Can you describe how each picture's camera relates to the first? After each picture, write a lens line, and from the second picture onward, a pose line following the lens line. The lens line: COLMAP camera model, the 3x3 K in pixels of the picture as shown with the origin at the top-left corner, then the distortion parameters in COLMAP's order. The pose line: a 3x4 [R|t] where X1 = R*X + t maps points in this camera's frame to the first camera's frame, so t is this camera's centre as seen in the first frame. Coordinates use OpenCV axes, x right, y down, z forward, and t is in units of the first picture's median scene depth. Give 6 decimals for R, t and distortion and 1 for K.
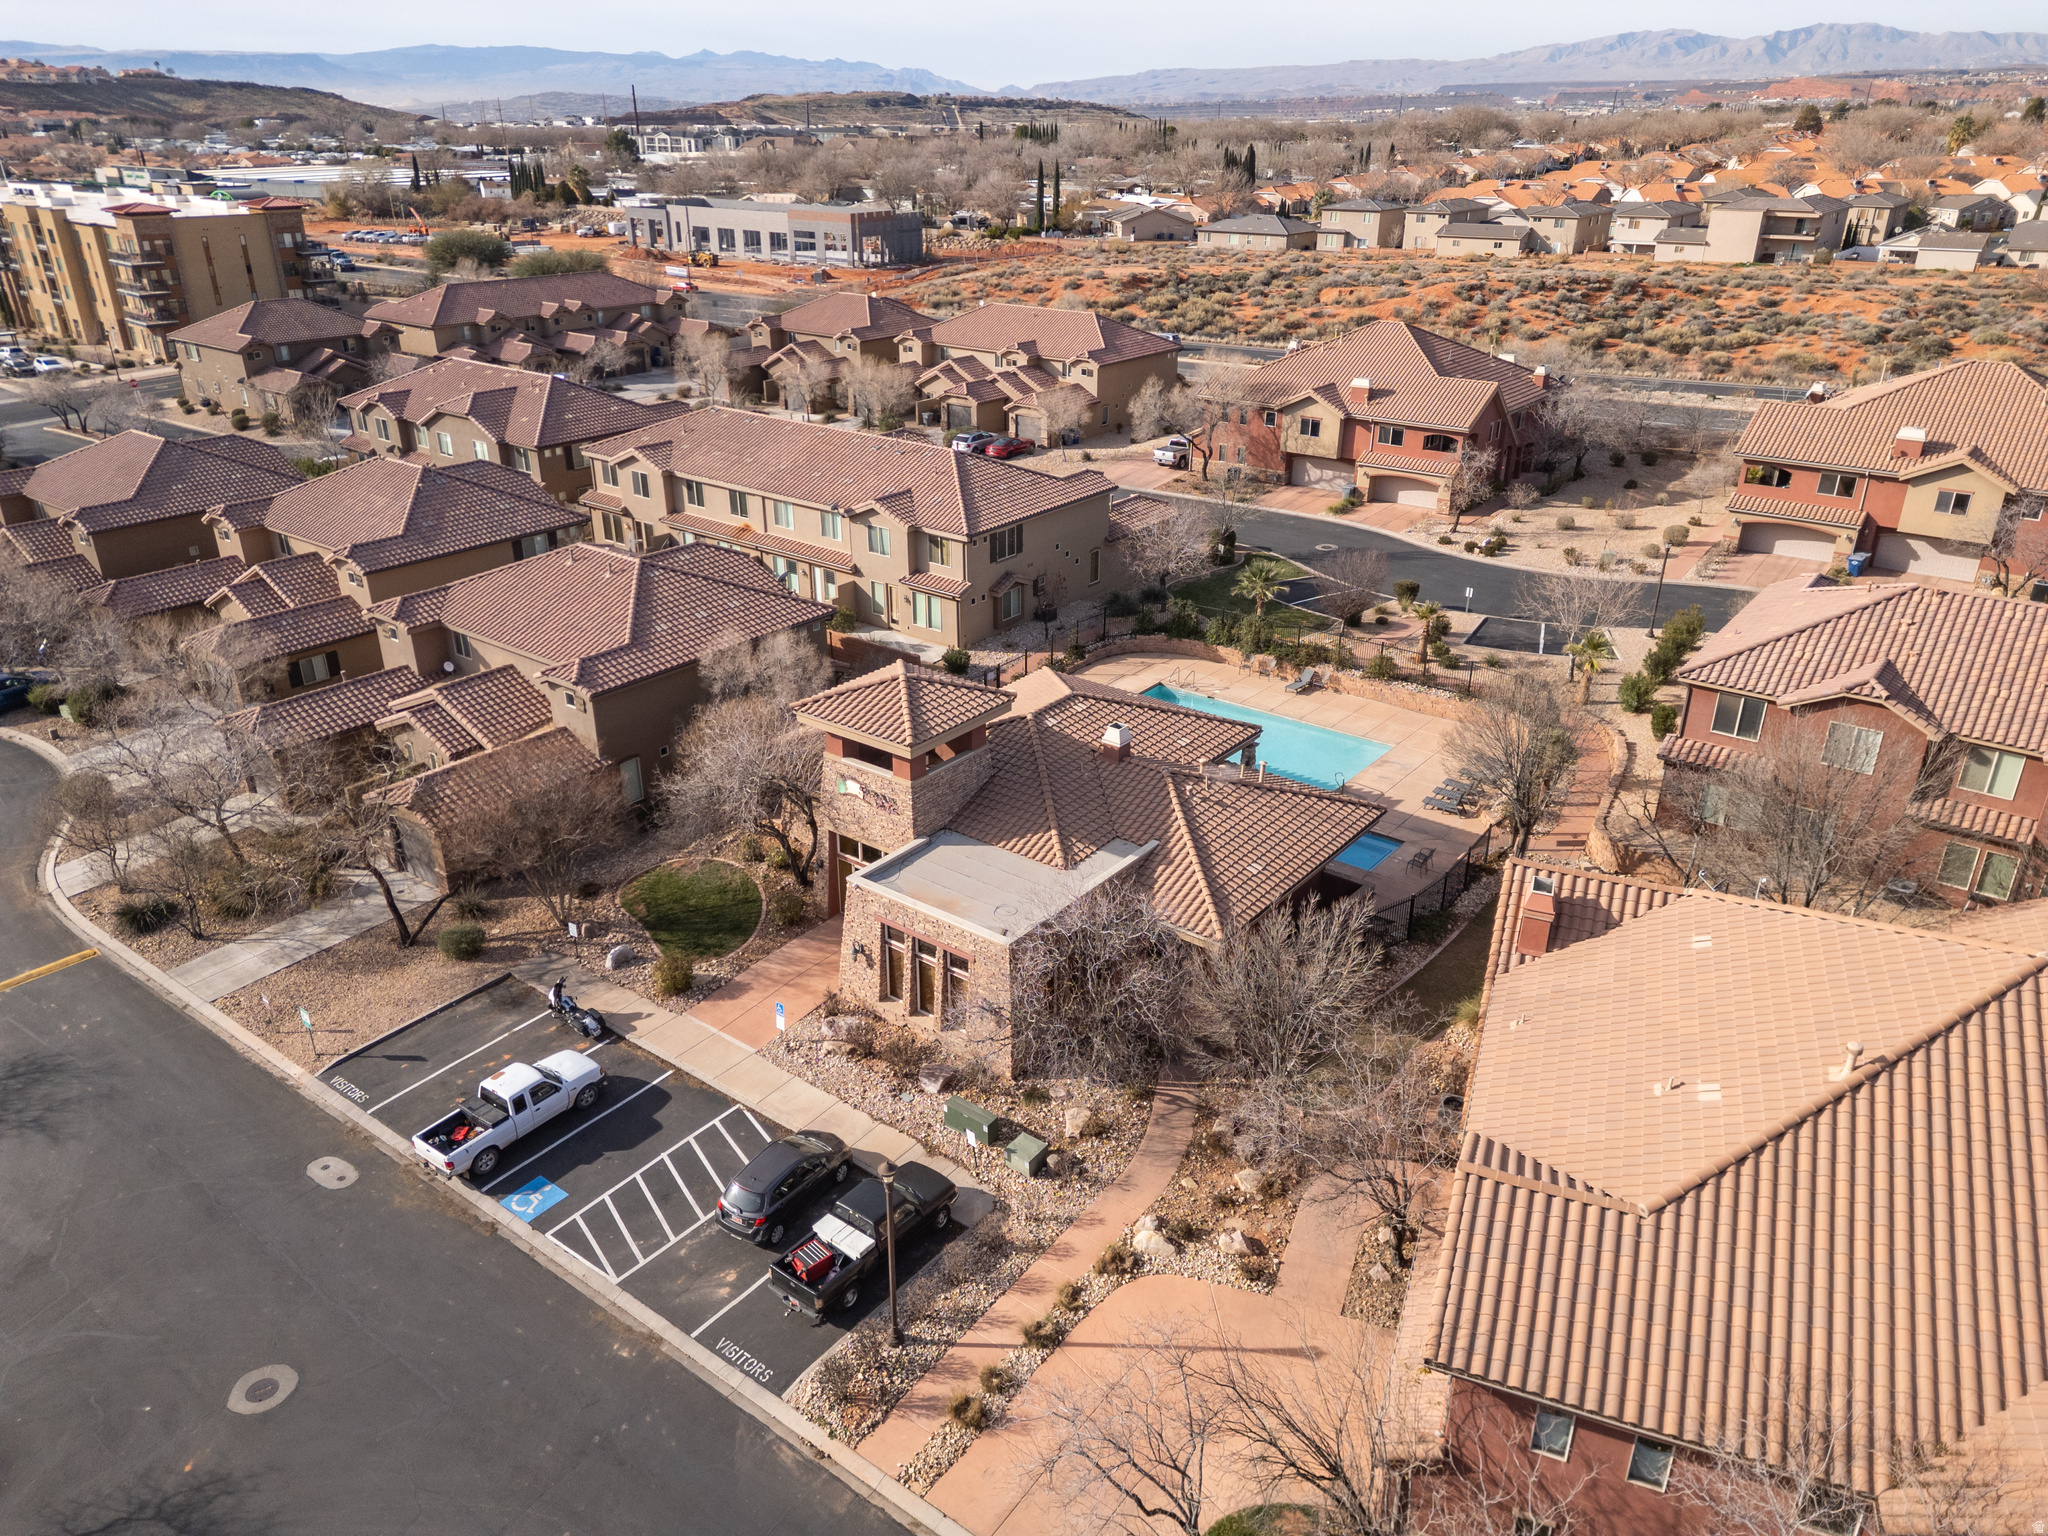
lens RADIAL K [[1429.2, 0, 1023.8], [0, 1429.2, 760.2], [0, 0, 1]] dist [0.075653, -0.060767]
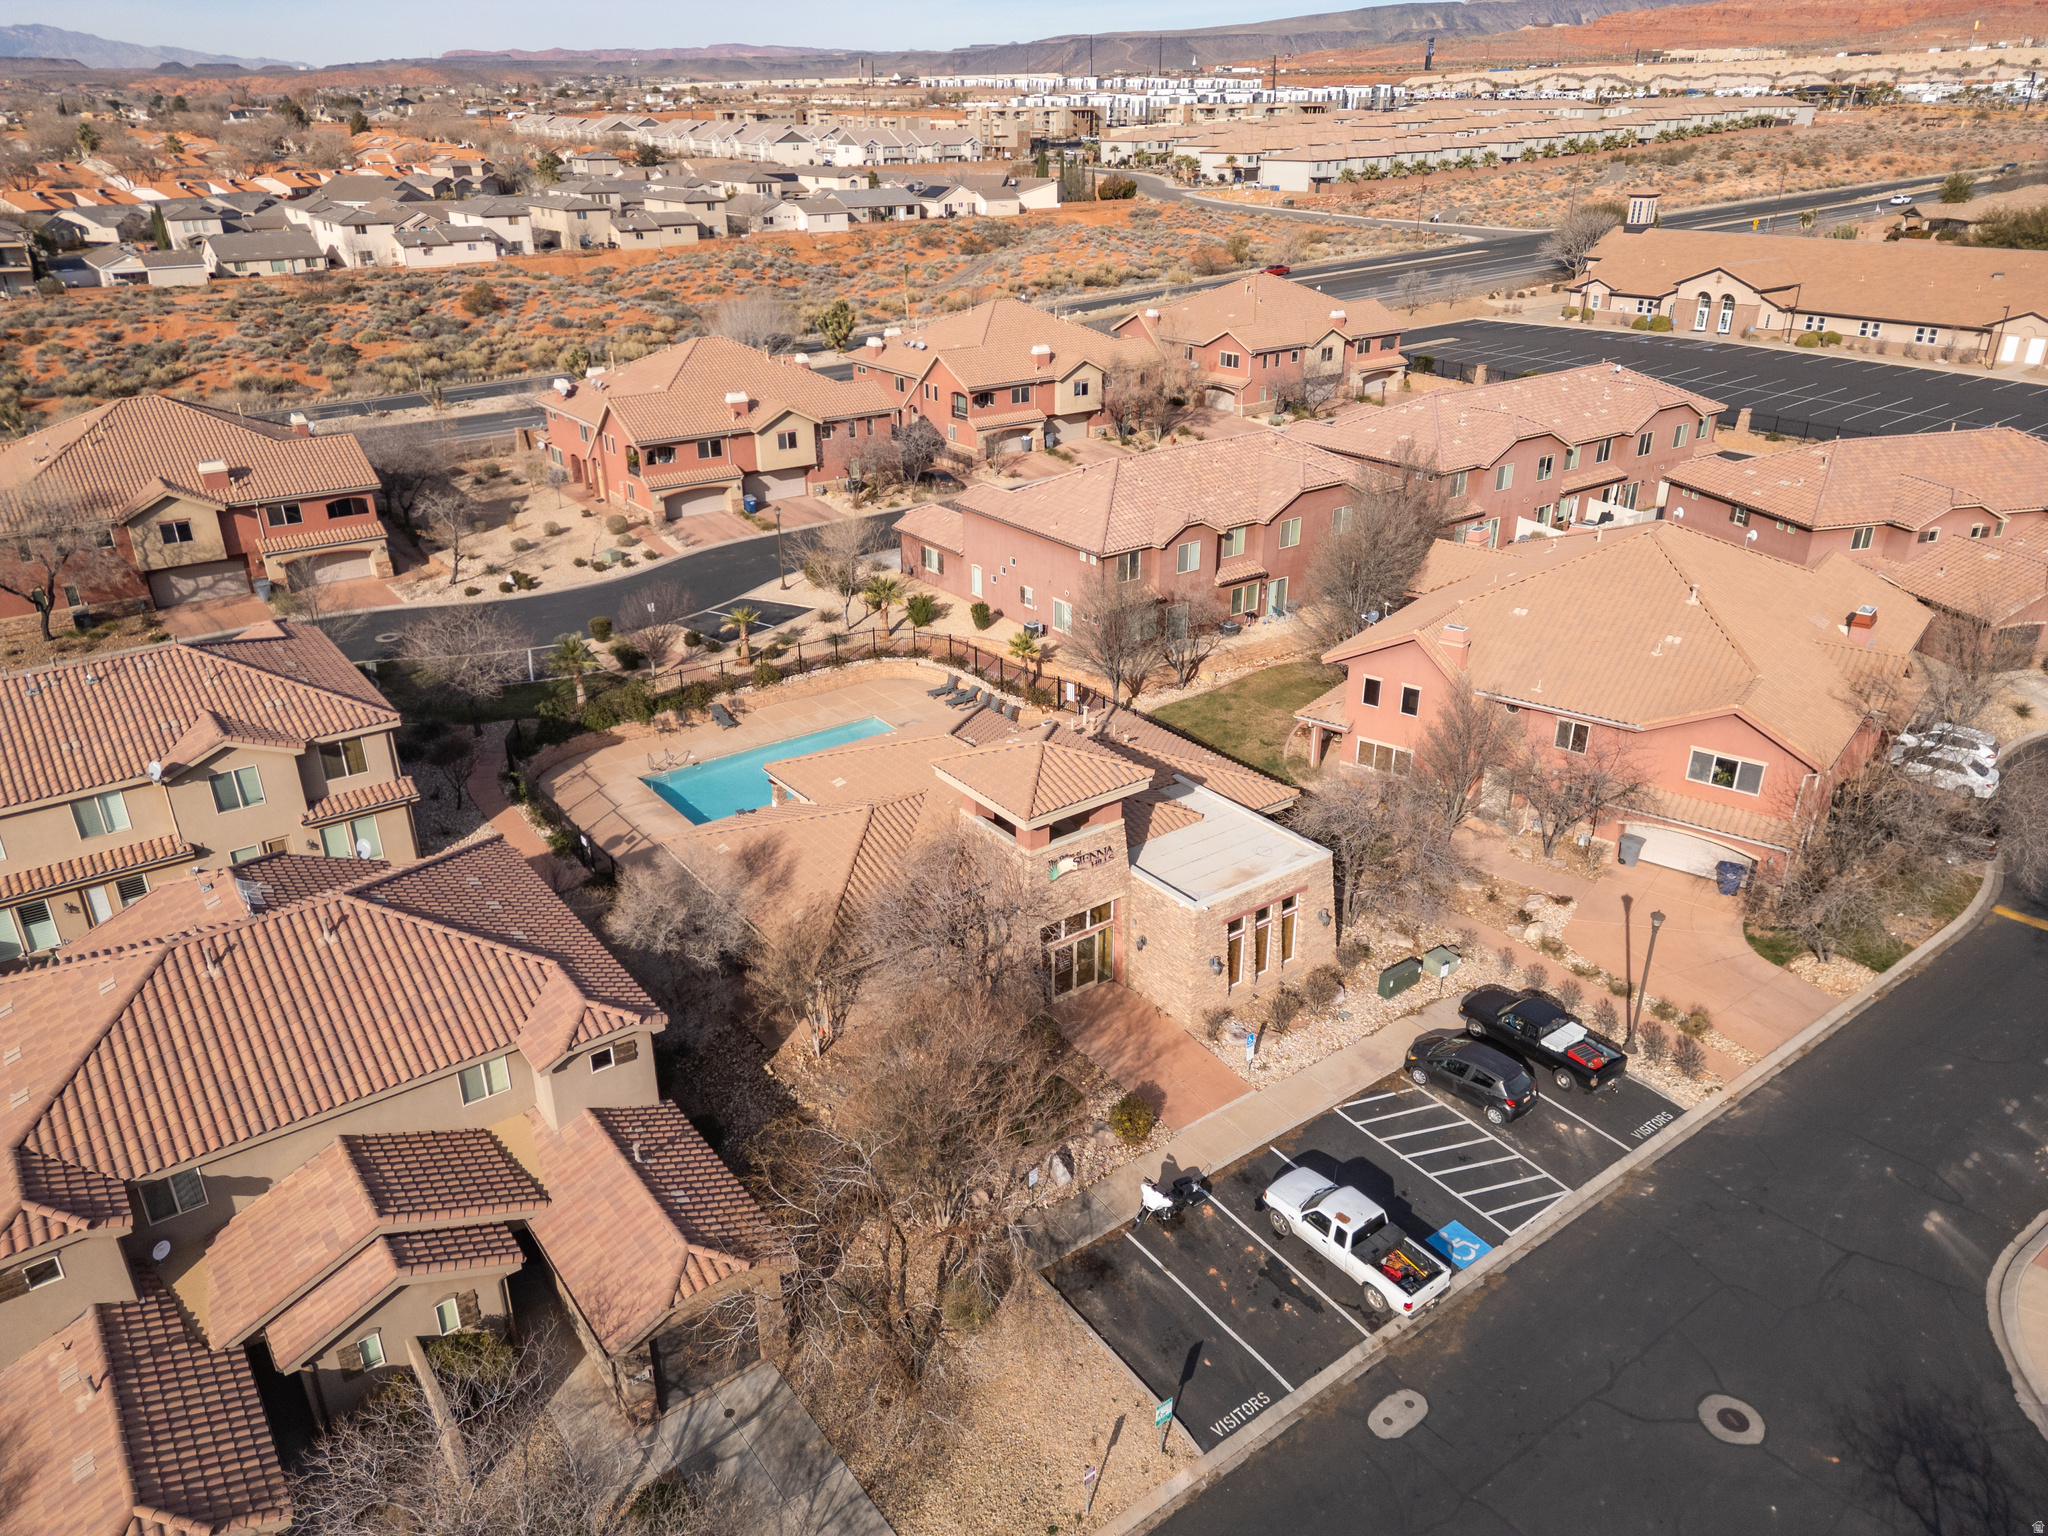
lens RADIAL K [[1428.5, 0, 1024.0], [0, 1428.5, 768.0], [0, 0, 1]] dist [0.073766, -0.062485]
pose [[0.269089, -0.403445, 0.874542, -0.559369], [0.404172, 0.871513, 0.277688, -0.188394], [-0.874206, 0.278742, 0.397575, 0.365698]]
